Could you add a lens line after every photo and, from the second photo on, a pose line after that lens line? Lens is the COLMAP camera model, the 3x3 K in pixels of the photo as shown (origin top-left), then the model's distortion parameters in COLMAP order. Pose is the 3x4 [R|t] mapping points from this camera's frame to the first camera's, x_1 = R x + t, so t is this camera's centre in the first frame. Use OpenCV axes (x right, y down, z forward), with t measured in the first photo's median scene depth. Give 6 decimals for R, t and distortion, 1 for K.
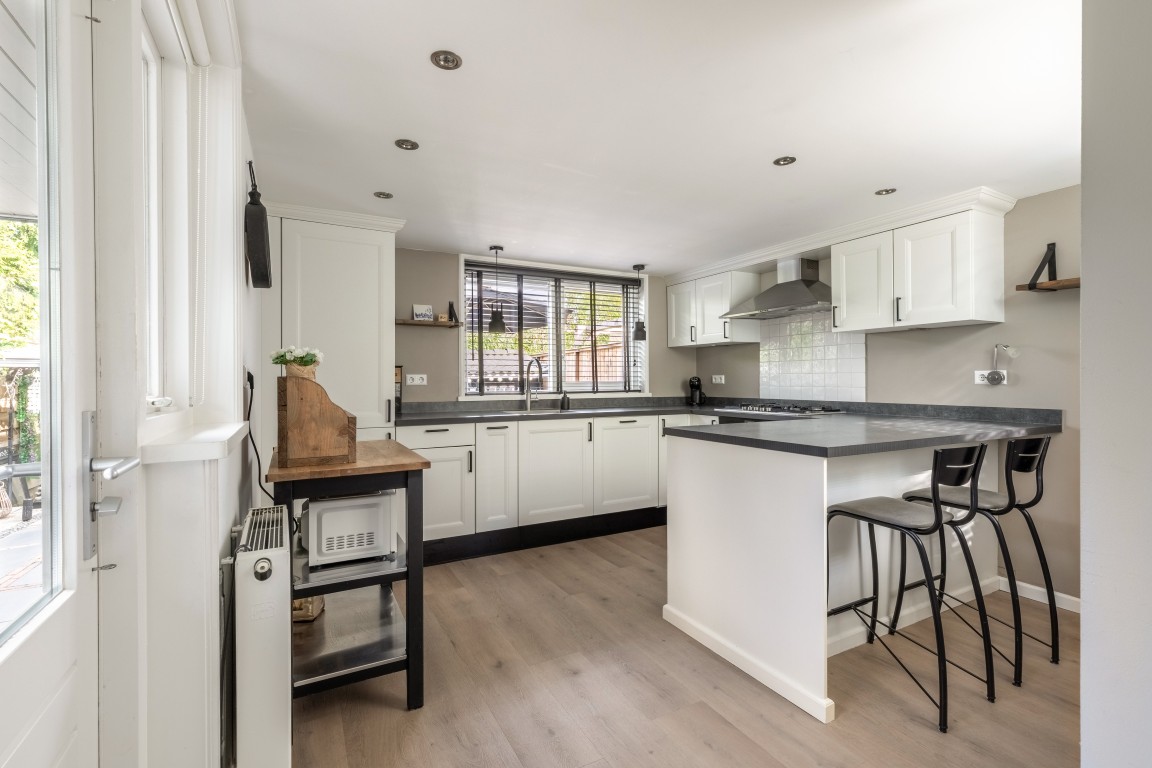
lens RADIAL K [[517.2, 0, 573.9], [0, 517.2, 381.8], [0, 0, 1]] dist [0.003059, 0.000122]
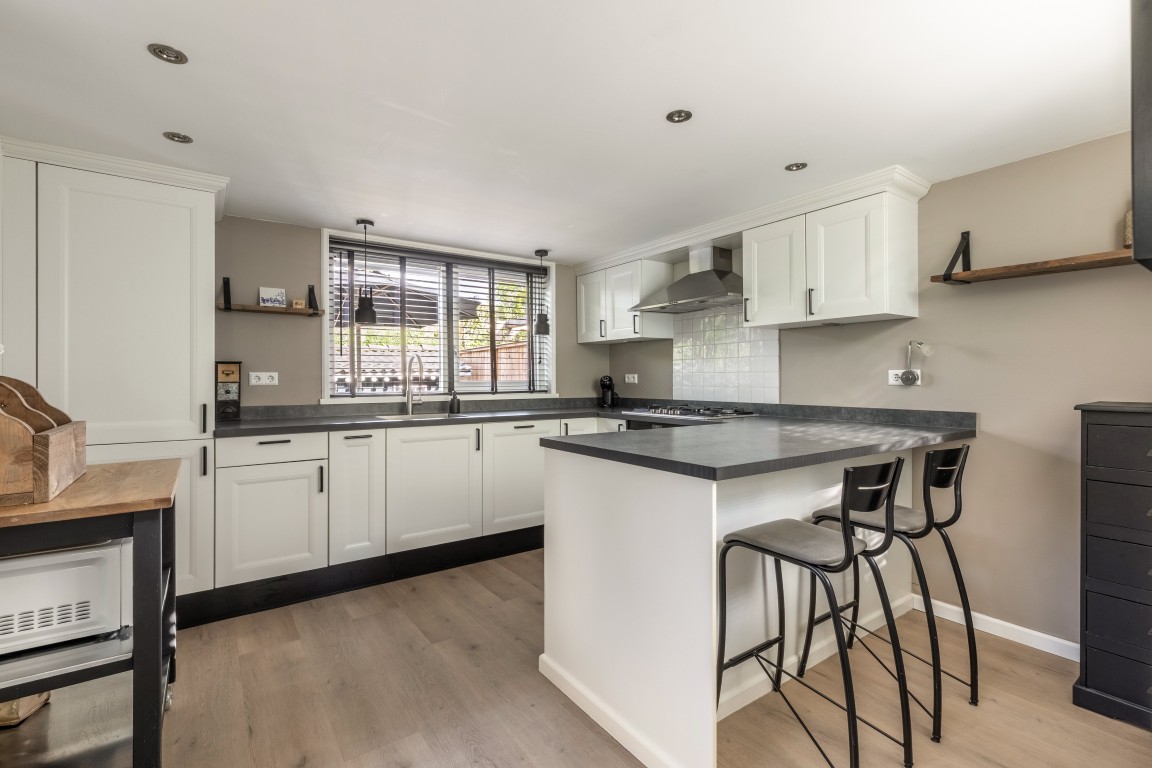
lens RADIAL K [[522.4, 0, 575.0], [0, 522.4, 379.1], [0, 0, 1]] dist [0.003436, -0.000057]
pose [[0.992727, 0.001439, 0.120381, 0.090254], [-0.001145, 0.999996, -0.002514, -0.001935], [-0.120384, 0.002358, 0.992725, 0.120382]]
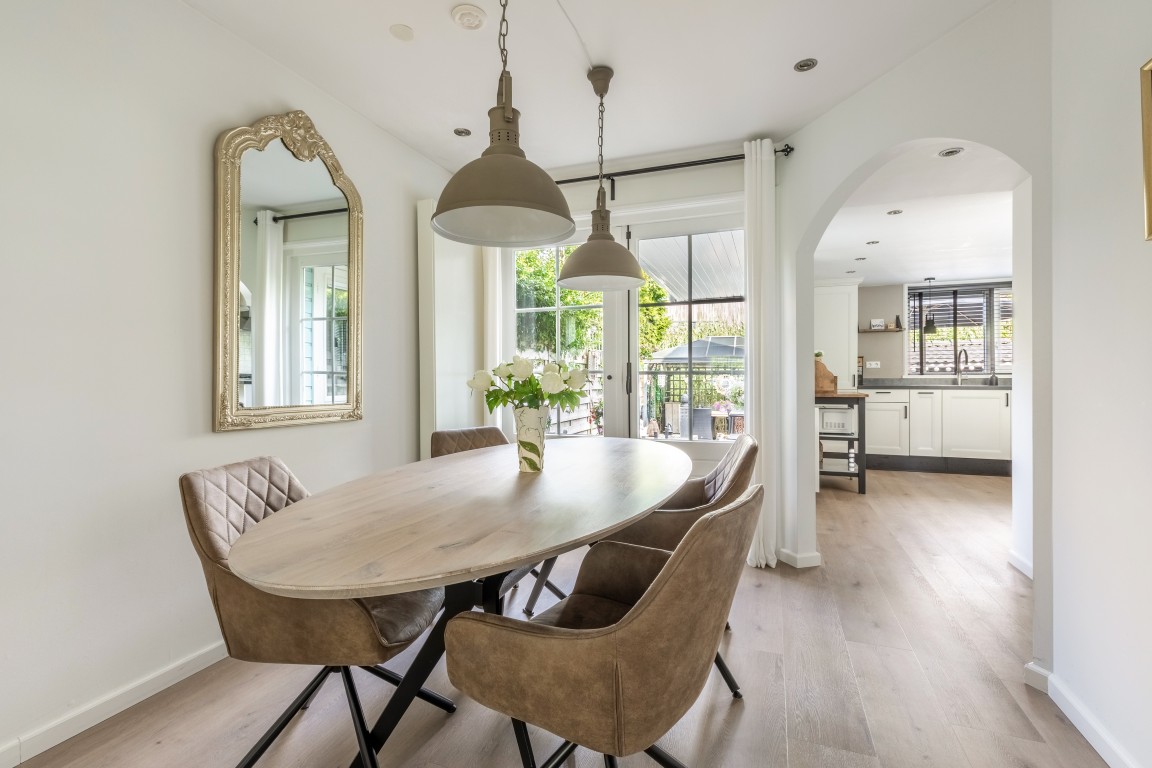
lens RADIAL K [[522.4, 0, 575.0], [0, 522.4, 379.1], [0, 0, 1]] dist [0.003436, -0.000057]
pose [[0.657079, 0.002432, -0.753817, 0.345575], [0.000410, 0.999993, 0.003584, 0.036905], [0.753821, -0.002665, 0.657074, -0.857531]]
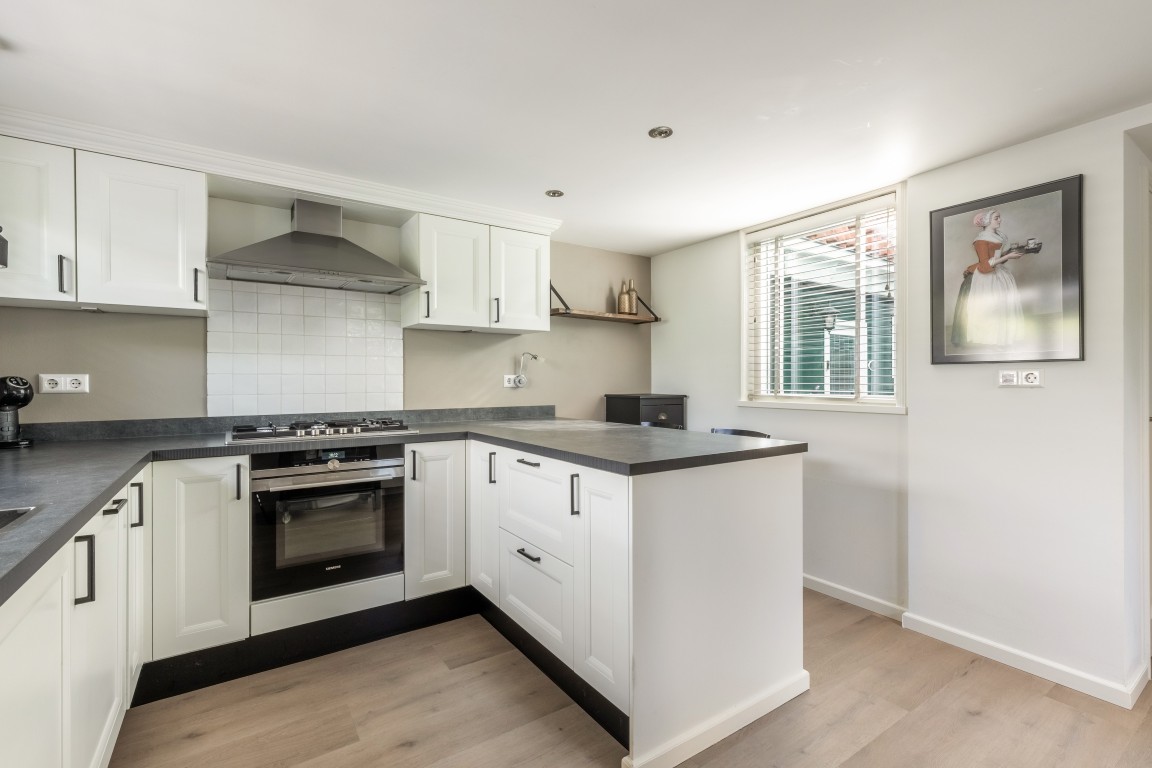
lens RADIAL K [[517.2, 0, 573.9], [0, 517.2, 381.8], [0, 0, 1]] dist [0.003059, 0.000122]
pose [[-0.095731, 0.000014, 0.995407, -0.289245], [0.005014, 0.999987, 0.000468, -0.005185], [-0.995395, 0.005036, -0.095730, 0.794646]]
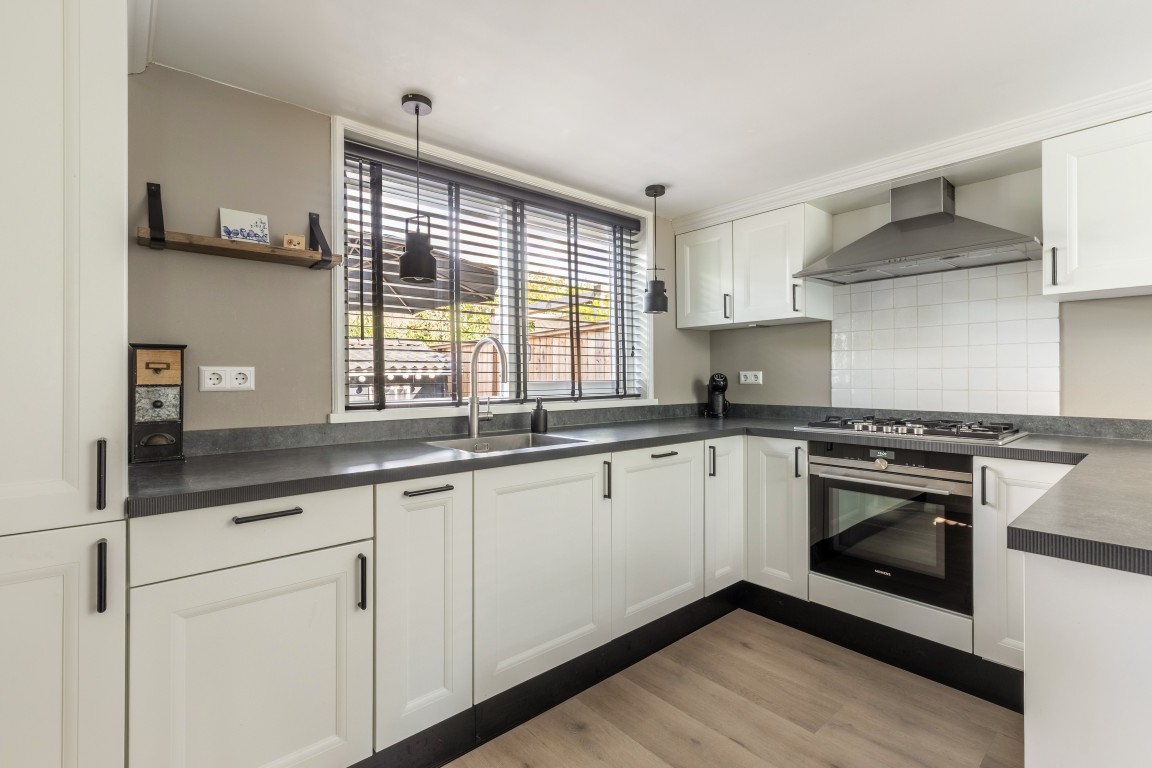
lens RADIAL K [[522.4, 0, 575.0], [0, 522.4, 379.1], [0, 0, 1]] dist [0.003436, -0.000057]
pose [[0.976864, 0.000136, 0.213860, -0.114551], [-0.000152, 1.000000, 0.000060, -0.003572], [-0.213860, -0.000091, 0.976864, 0.519570]]
